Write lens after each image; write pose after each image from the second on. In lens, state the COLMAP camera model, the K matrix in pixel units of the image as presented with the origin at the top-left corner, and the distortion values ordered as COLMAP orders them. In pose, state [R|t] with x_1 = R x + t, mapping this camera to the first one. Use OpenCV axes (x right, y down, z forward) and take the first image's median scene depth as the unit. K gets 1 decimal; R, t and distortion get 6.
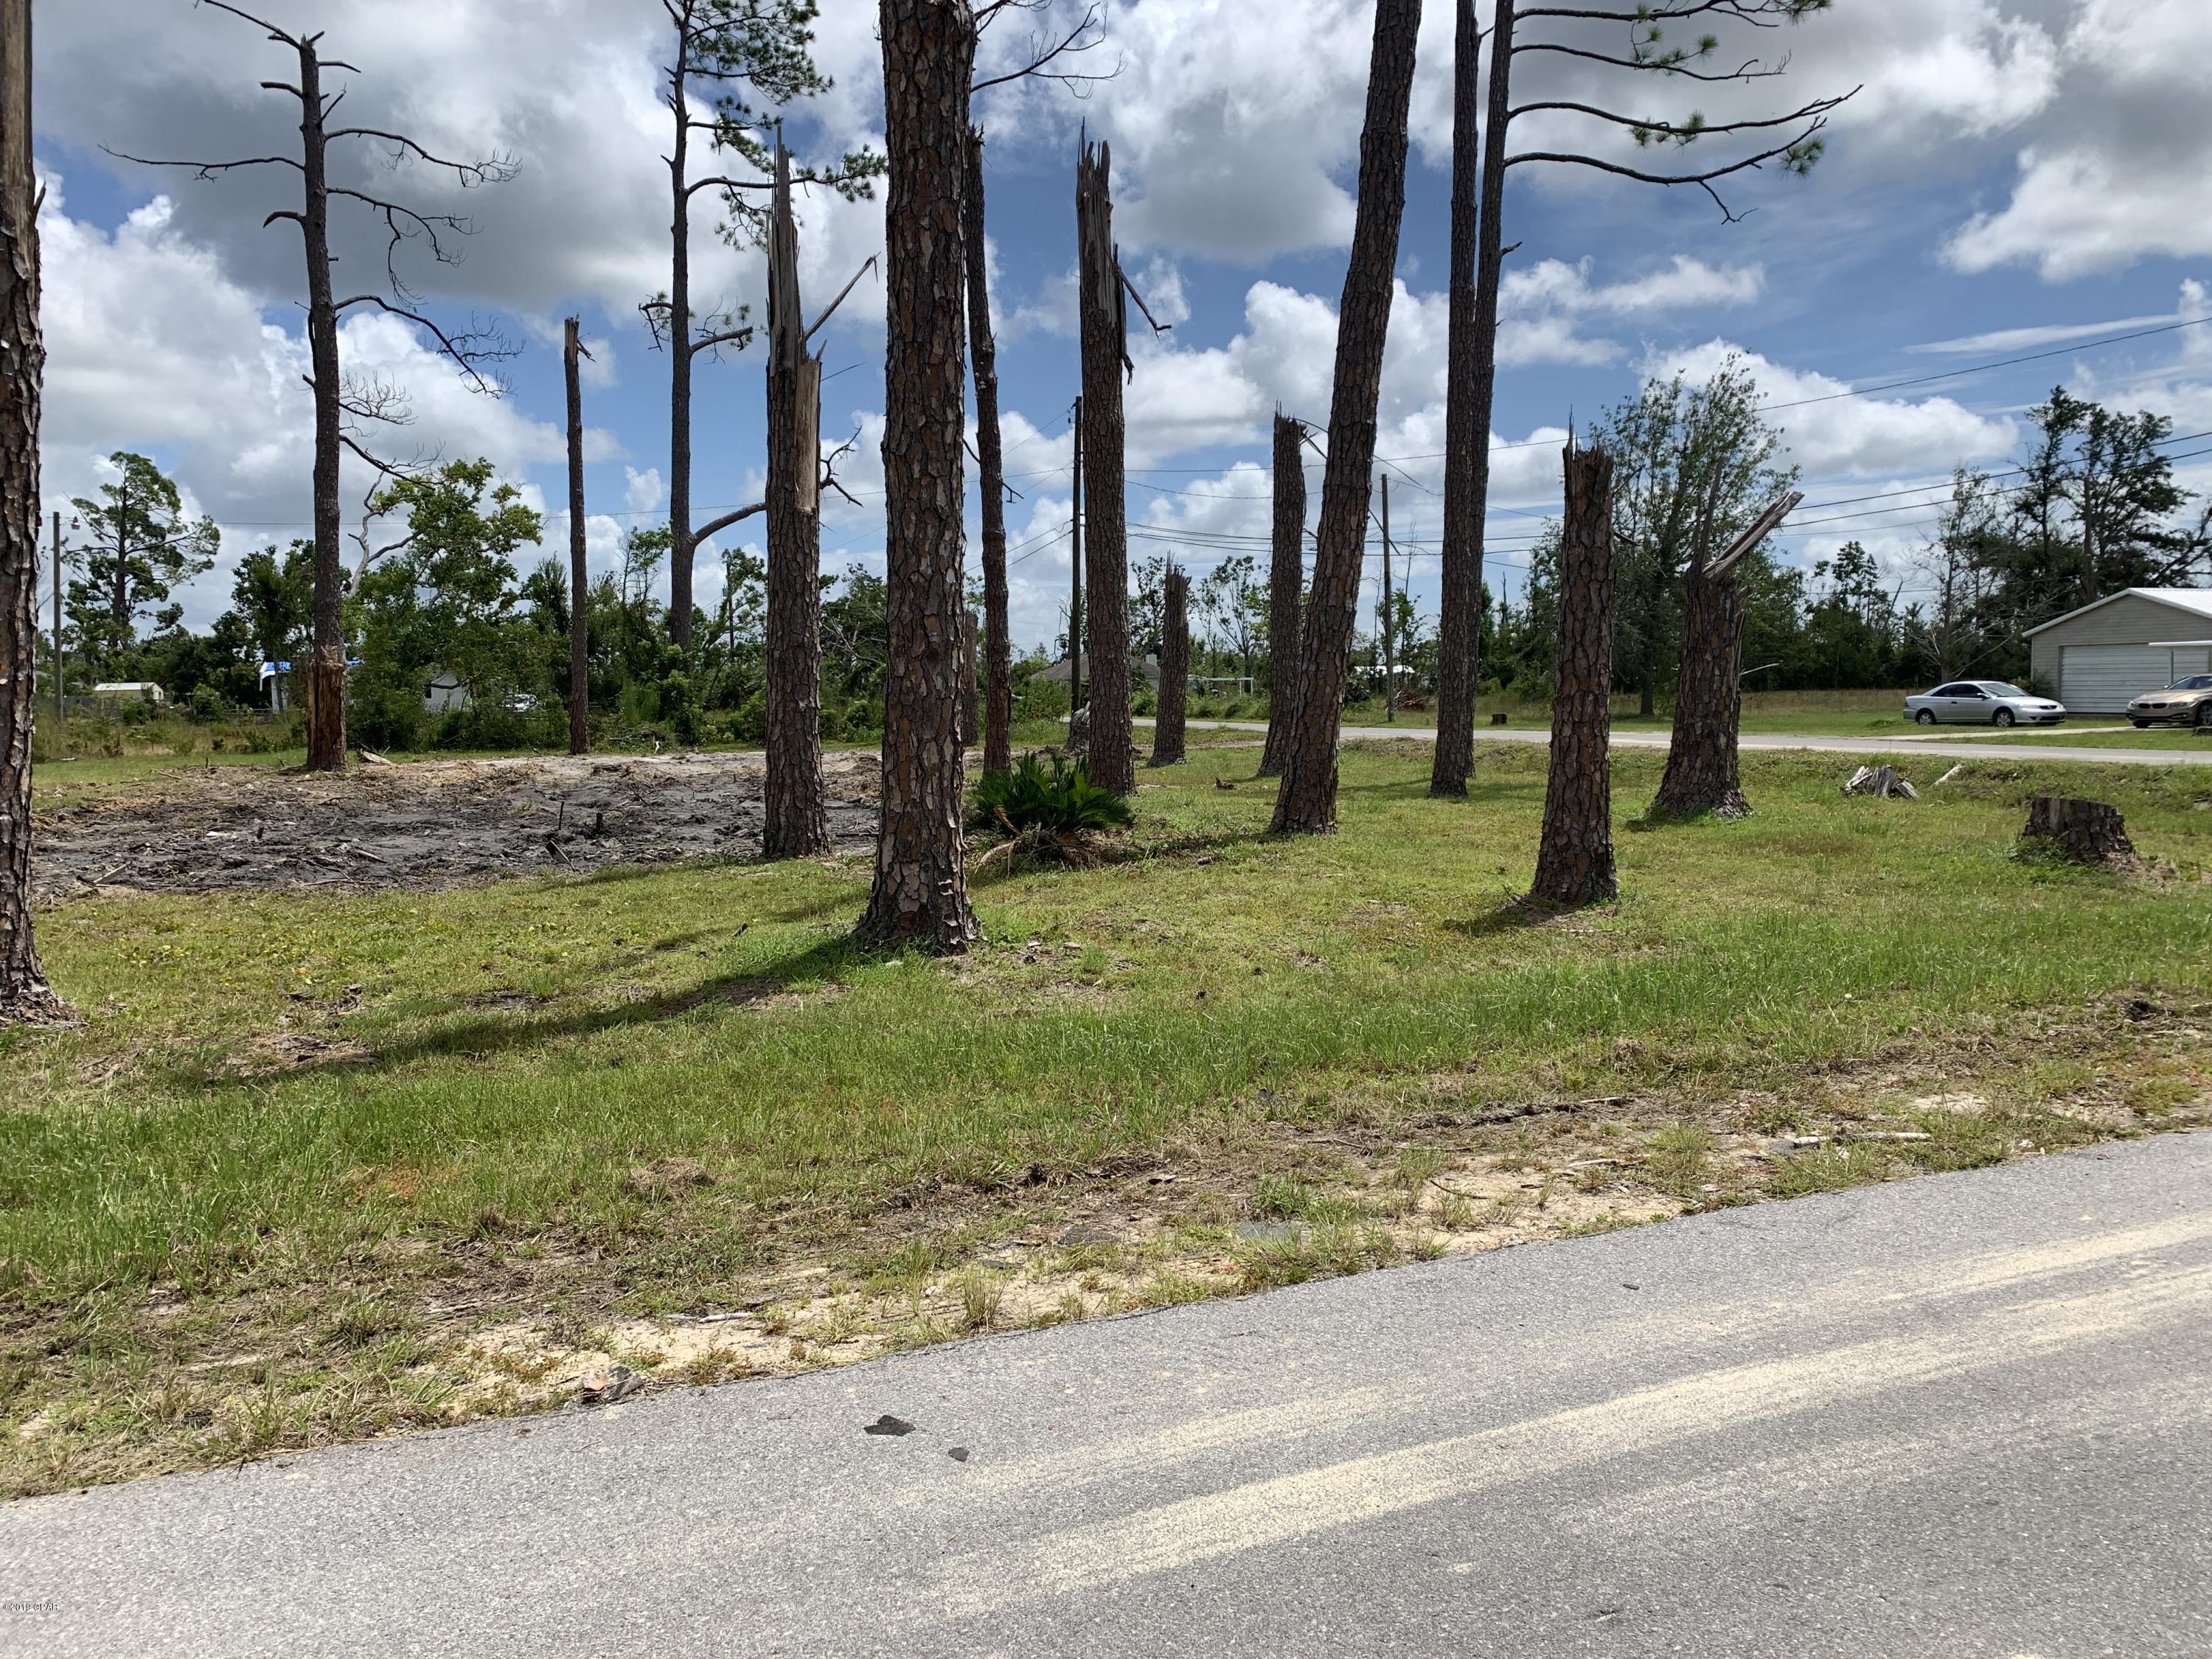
lens RADIAL K [[1686.8, 0, 1124.0], [0, 1686.8, 804.6], [0, 0, 1]] dist [0.033619, -0.036933]
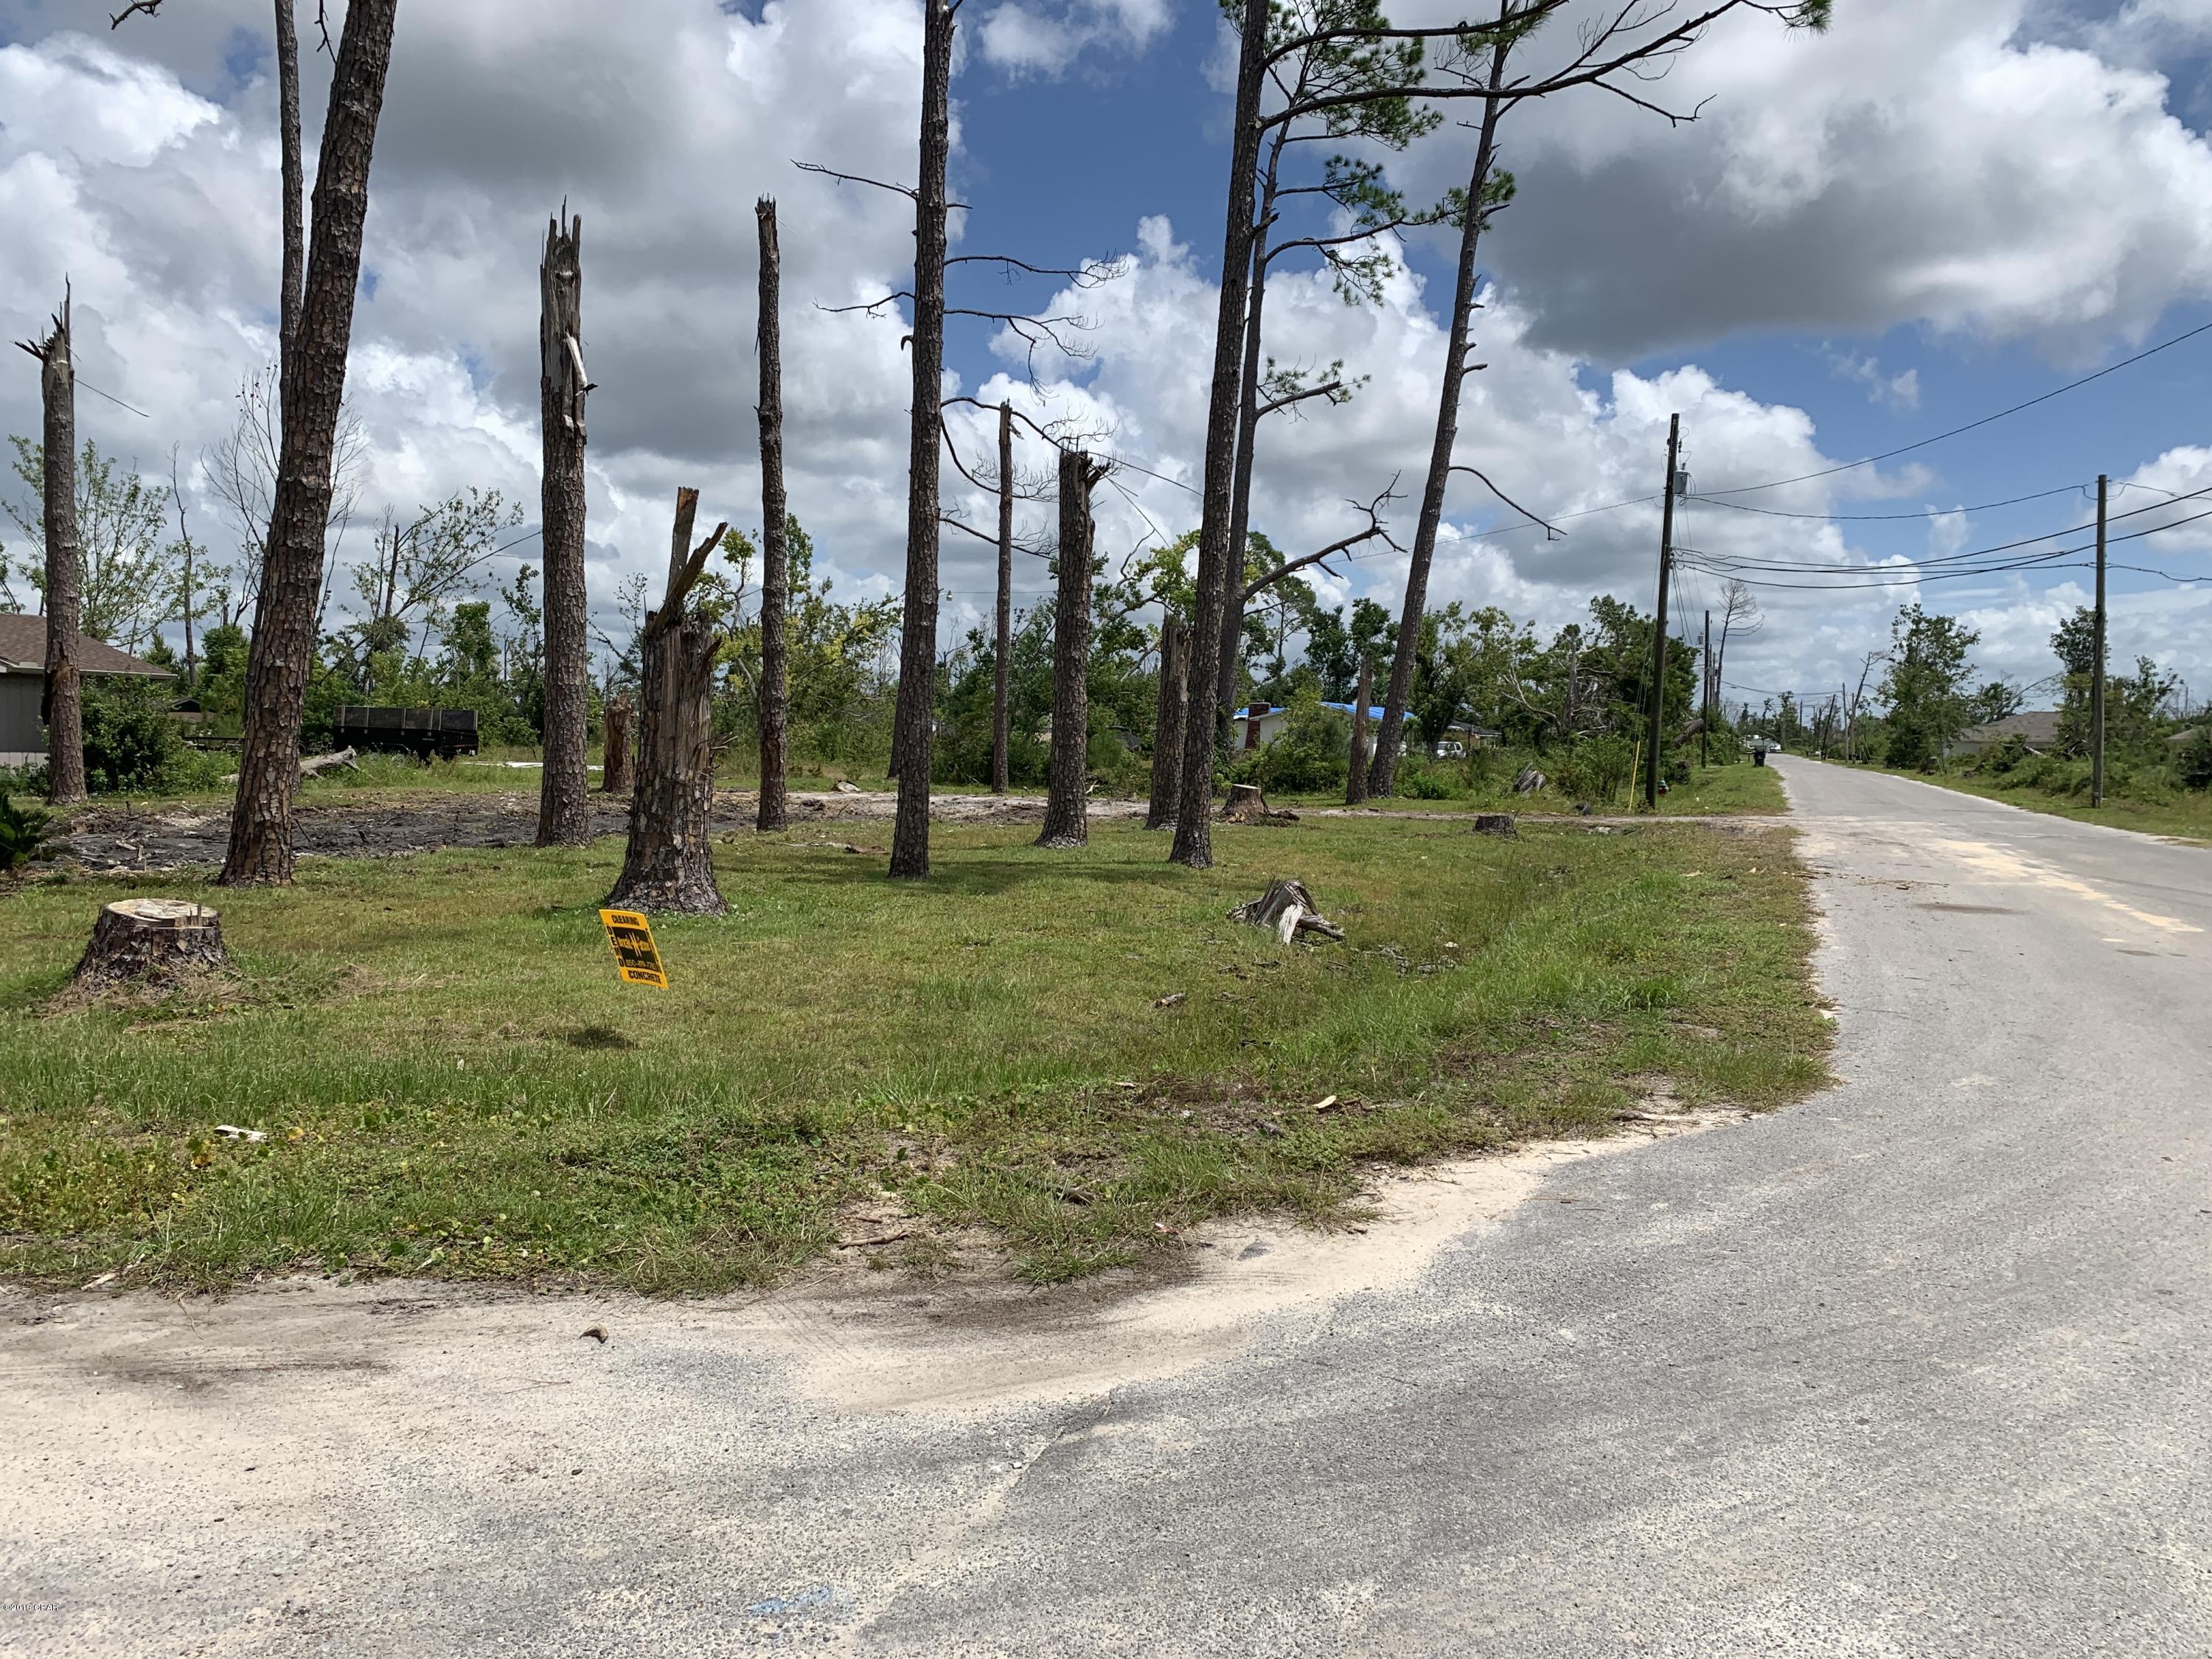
lens RADIAL K [[1686.8, 0, 1116.5], [0, 1686.8, 808.4], [0, 0, 1]] dist [0.033619, -0.036933]
pose [[0.751699, 0.054761, -0.657229, 1.244100], [-0.071897, 0.997412, 0.000874, -0.071279], [0.655576, 0.046595, 0.753691, 0.594017]]
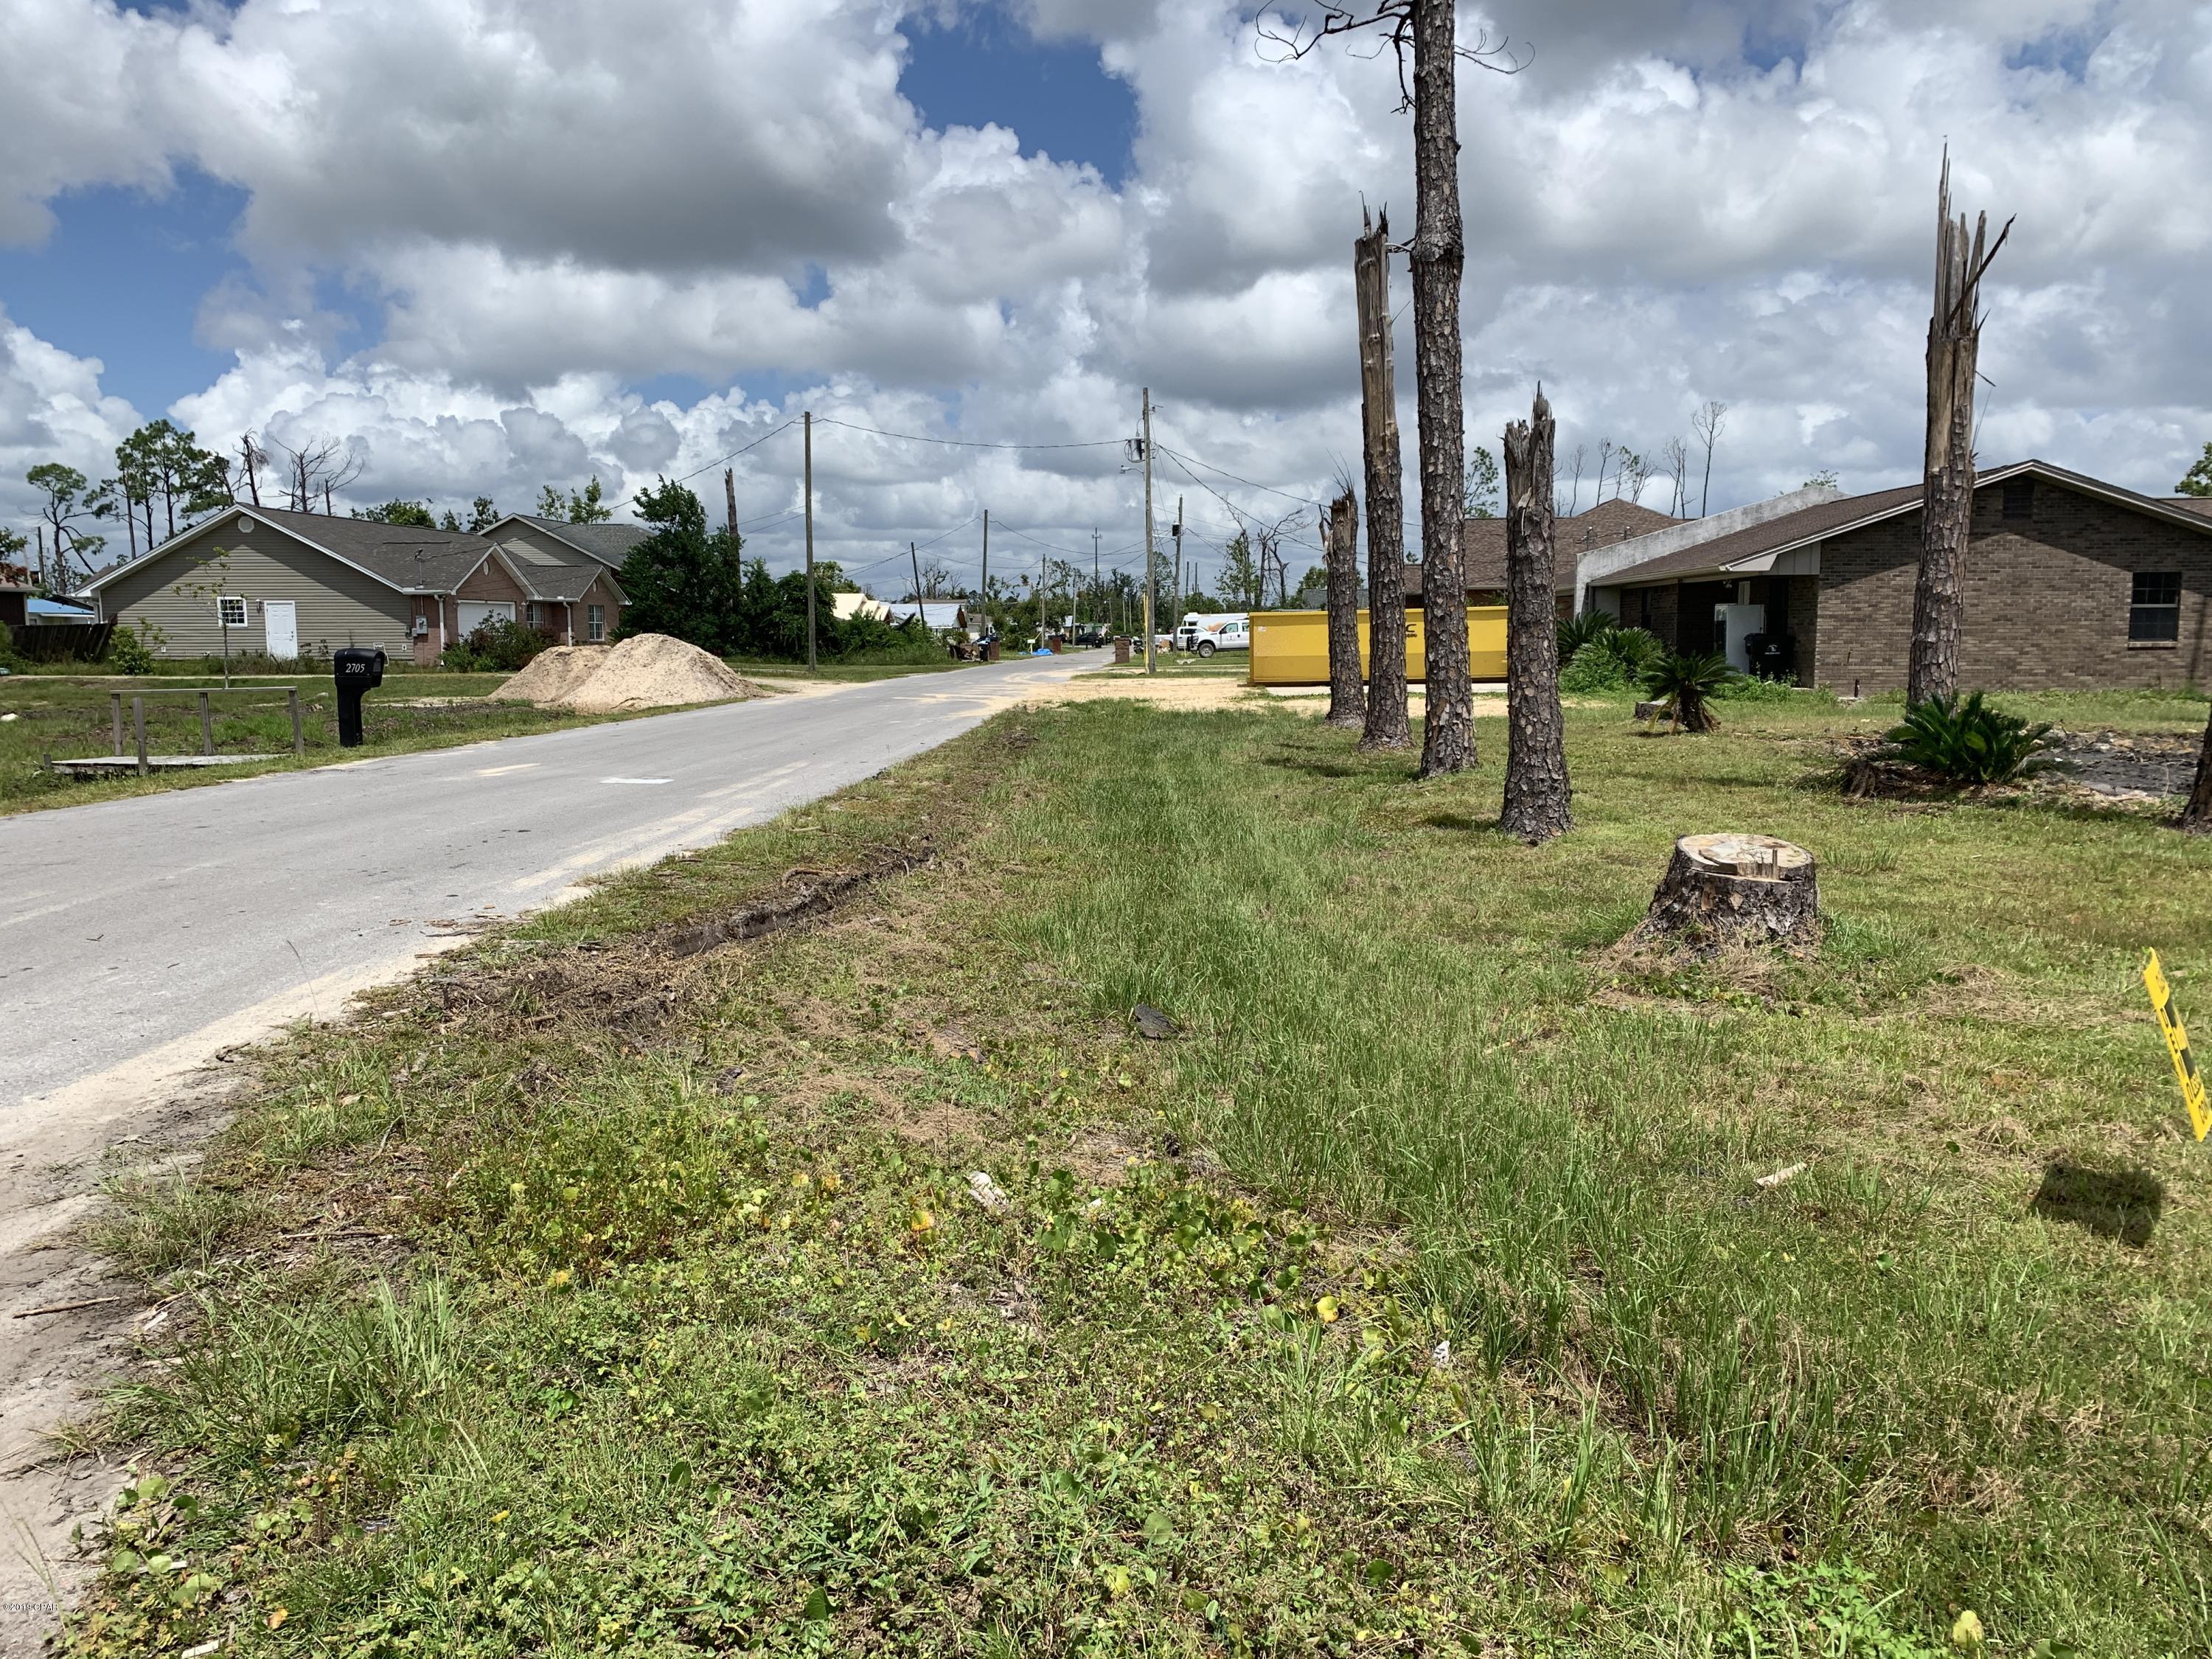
lens RADIAL K [[1686.8, 0, 1049.1], [0, 1686.8, 820.9], [0, 0, 1]] dist [0.033619, -0.036933]
pose [[-0.426392, 0.118398, -0.896756, 1.060832], [-0.050709, 0.986709, 0.154385, -0.079096], [0.903116, 0.111302, -0.414721, 0.870354]]
